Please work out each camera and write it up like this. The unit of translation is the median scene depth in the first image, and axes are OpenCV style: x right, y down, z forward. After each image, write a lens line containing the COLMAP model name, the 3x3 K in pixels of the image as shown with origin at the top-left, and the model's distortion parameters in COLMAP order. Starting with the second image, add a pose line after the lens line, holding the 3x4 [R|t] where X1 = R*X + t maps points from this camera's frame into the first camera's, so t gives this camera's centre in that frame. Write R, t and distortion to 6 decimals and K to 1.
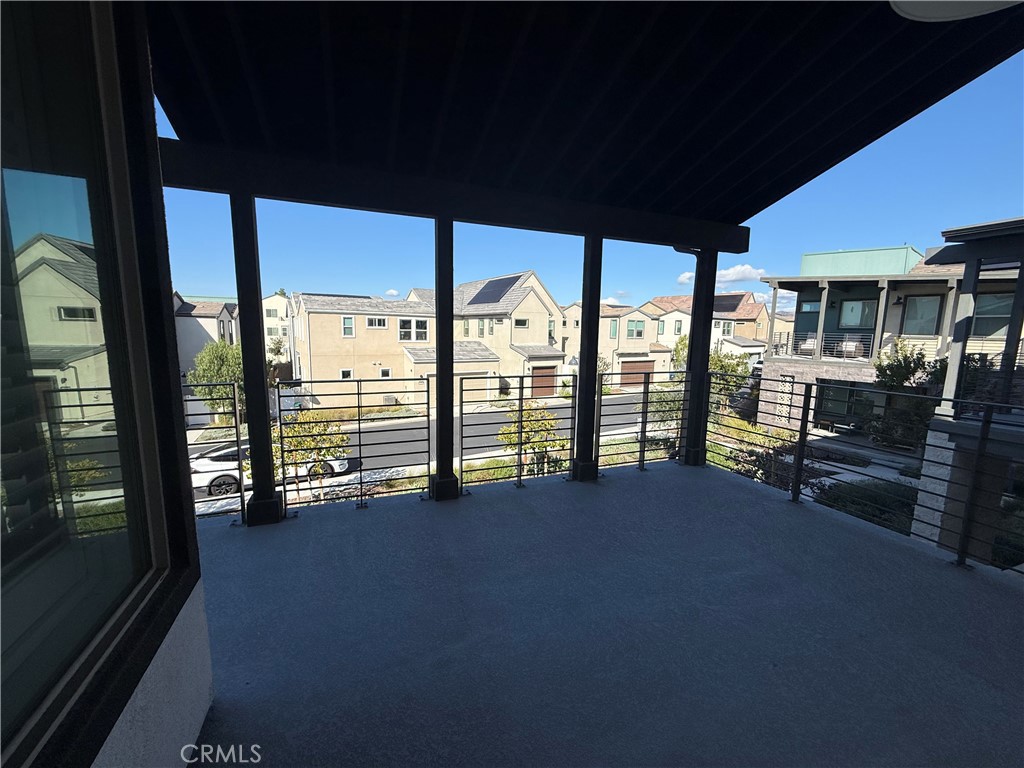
lens RADIAL K [[405.6, 0, 506.1], [0, 405.6, 384.8], [0, 0, 1]] dist [-0.001378, 0.000798]
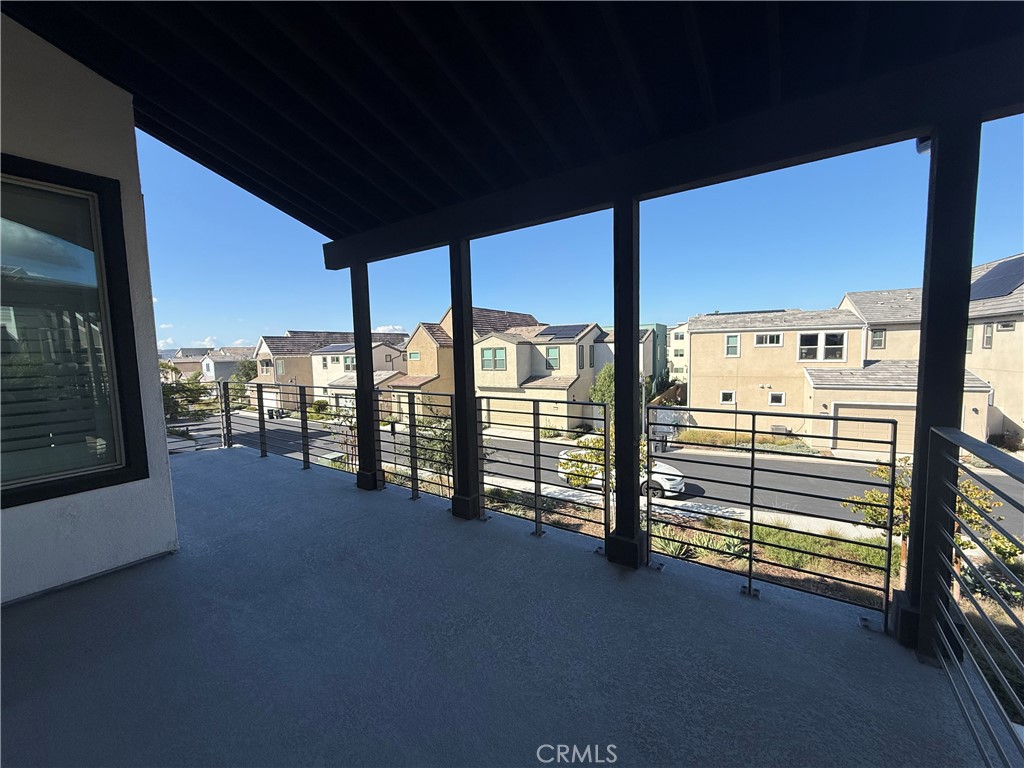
lens RADIAL K [[405.6, 0, 511.0], [0, 405.6, 385.4], [0, 0, 1]] dist [-0.001378, 0.000798]
pose [[0.565618, 0.039764, -0.823708, 0.086954], [-0.081134, 0.996674, -0.007599, -0.004558], [0.820667, 0.071129, 0.566963, 0.061978]]
